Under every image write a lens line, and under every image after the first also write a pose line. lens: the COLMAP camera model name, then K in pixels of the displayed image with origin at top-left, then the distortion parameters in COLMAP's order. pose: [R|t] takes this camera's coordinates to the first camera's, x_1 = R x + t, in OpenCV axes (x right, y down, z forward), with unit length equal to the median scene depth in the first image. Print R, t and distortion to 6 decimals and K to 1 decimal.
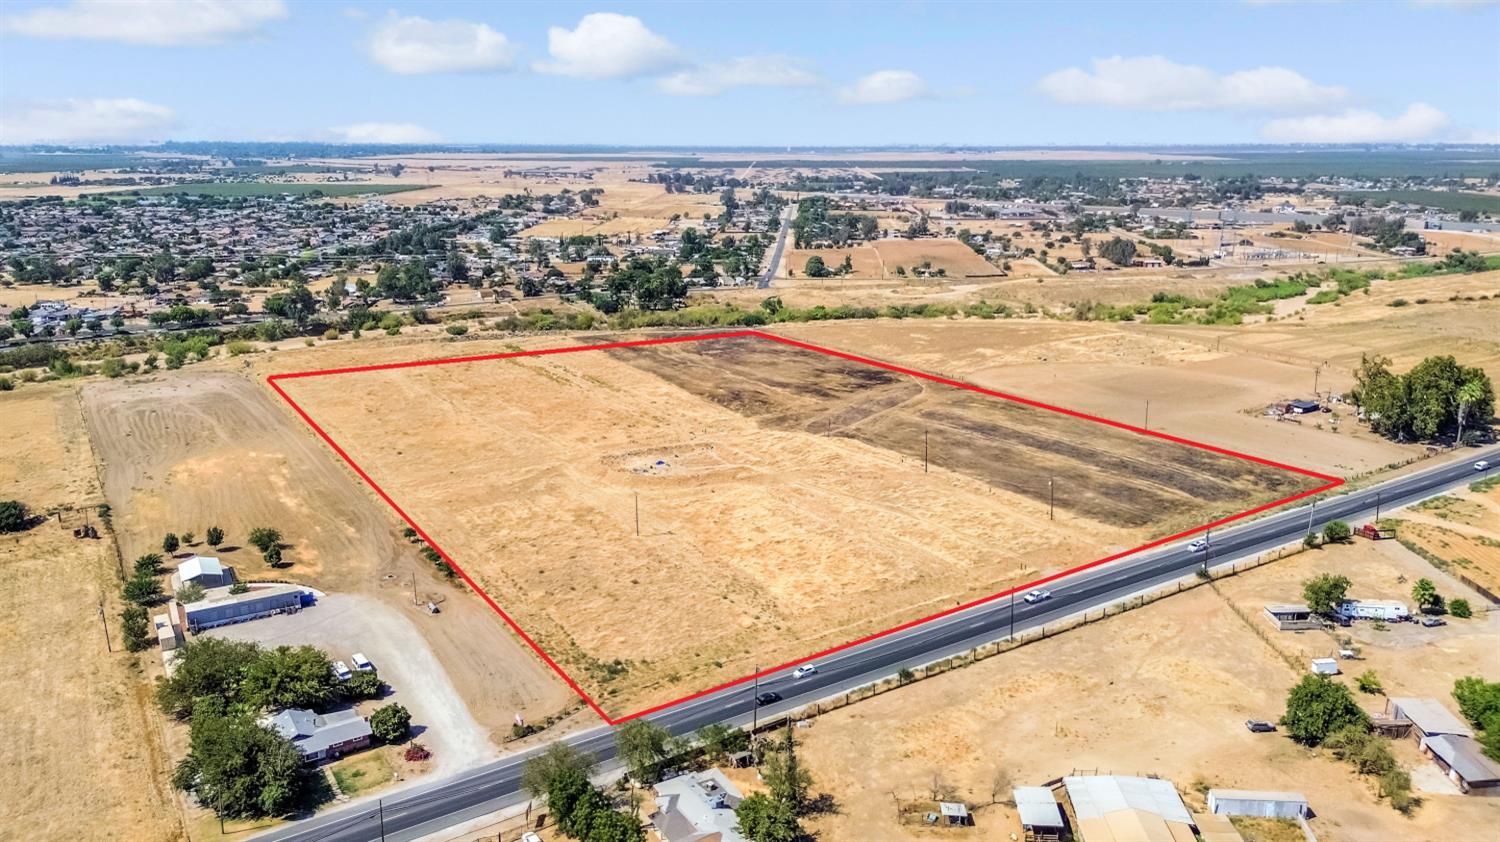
lens RADIAL K [[1078.2, 0, 744.4], [0, 1078.2, 448.0], [0, 0, 1]] dist [0.077261, -0.085106]
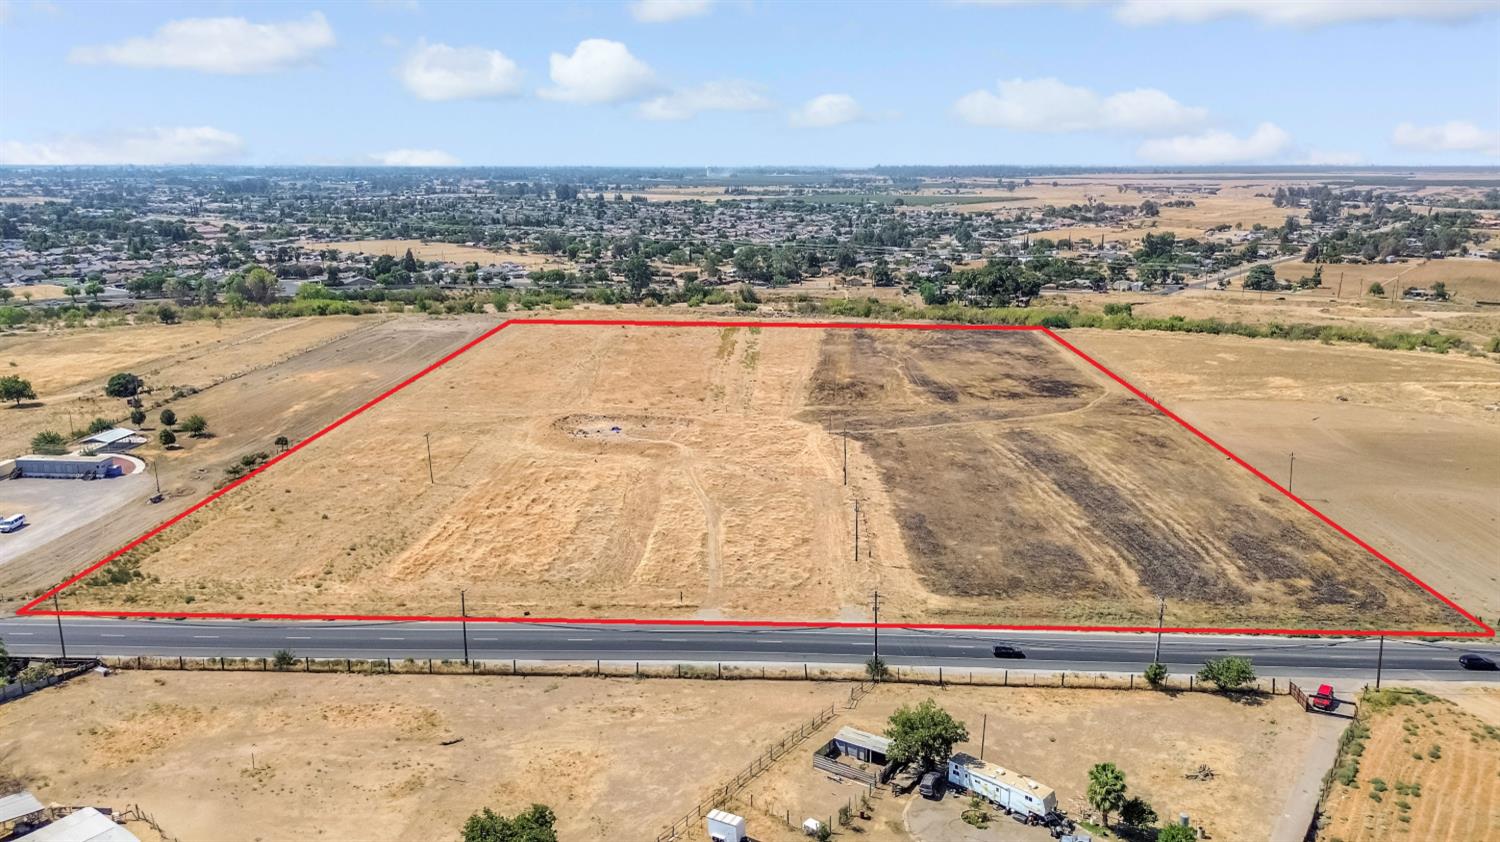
lens RADIAL K [[1060.9, 0, 746.9], [0, 1060.9, 447.5], [0, 0, 1]] dist [0.080472, -0.090183]
pose [[0.815349, 0.148958, -0.559479, 0.505220], [-0.159606, 0.986721, 0.030109, -0.015053], [0.556535, 0.064747, 0.828297, 0.307335]]
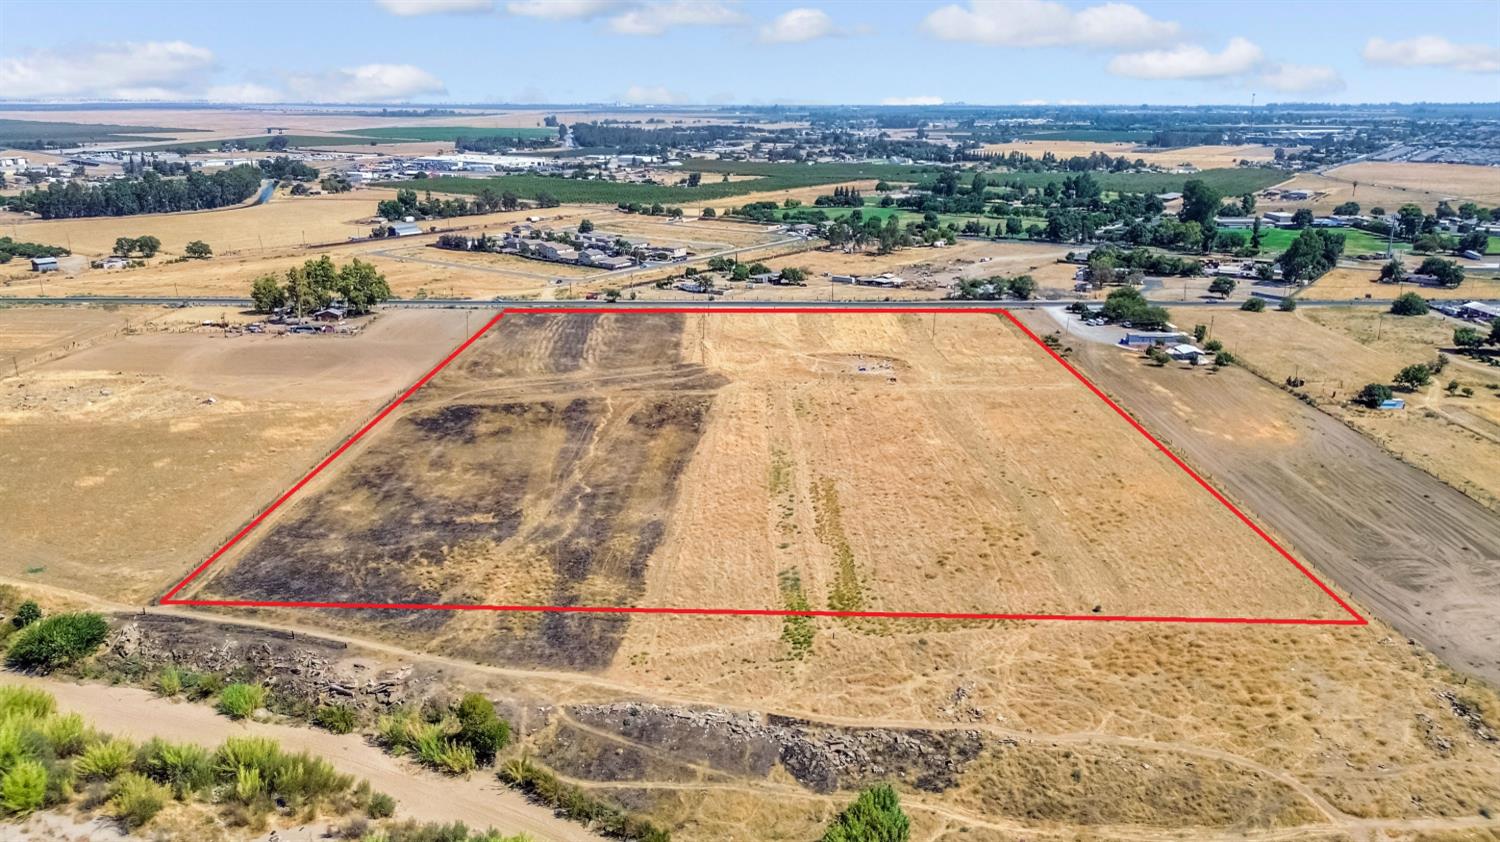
lens RADIAL K [[1060.9, 0, 746.9], [0, 1060.9, 447.5], [0, 0, 1]] dist [0.080472, -0.090183]
pose [[-0.835884, -0.176779, 0.519660, -0.592449], [0.147948, 0.839125, 0.523432, -0.545650], [-0.528592, 0.514411, -0.675257, 1.873887]]
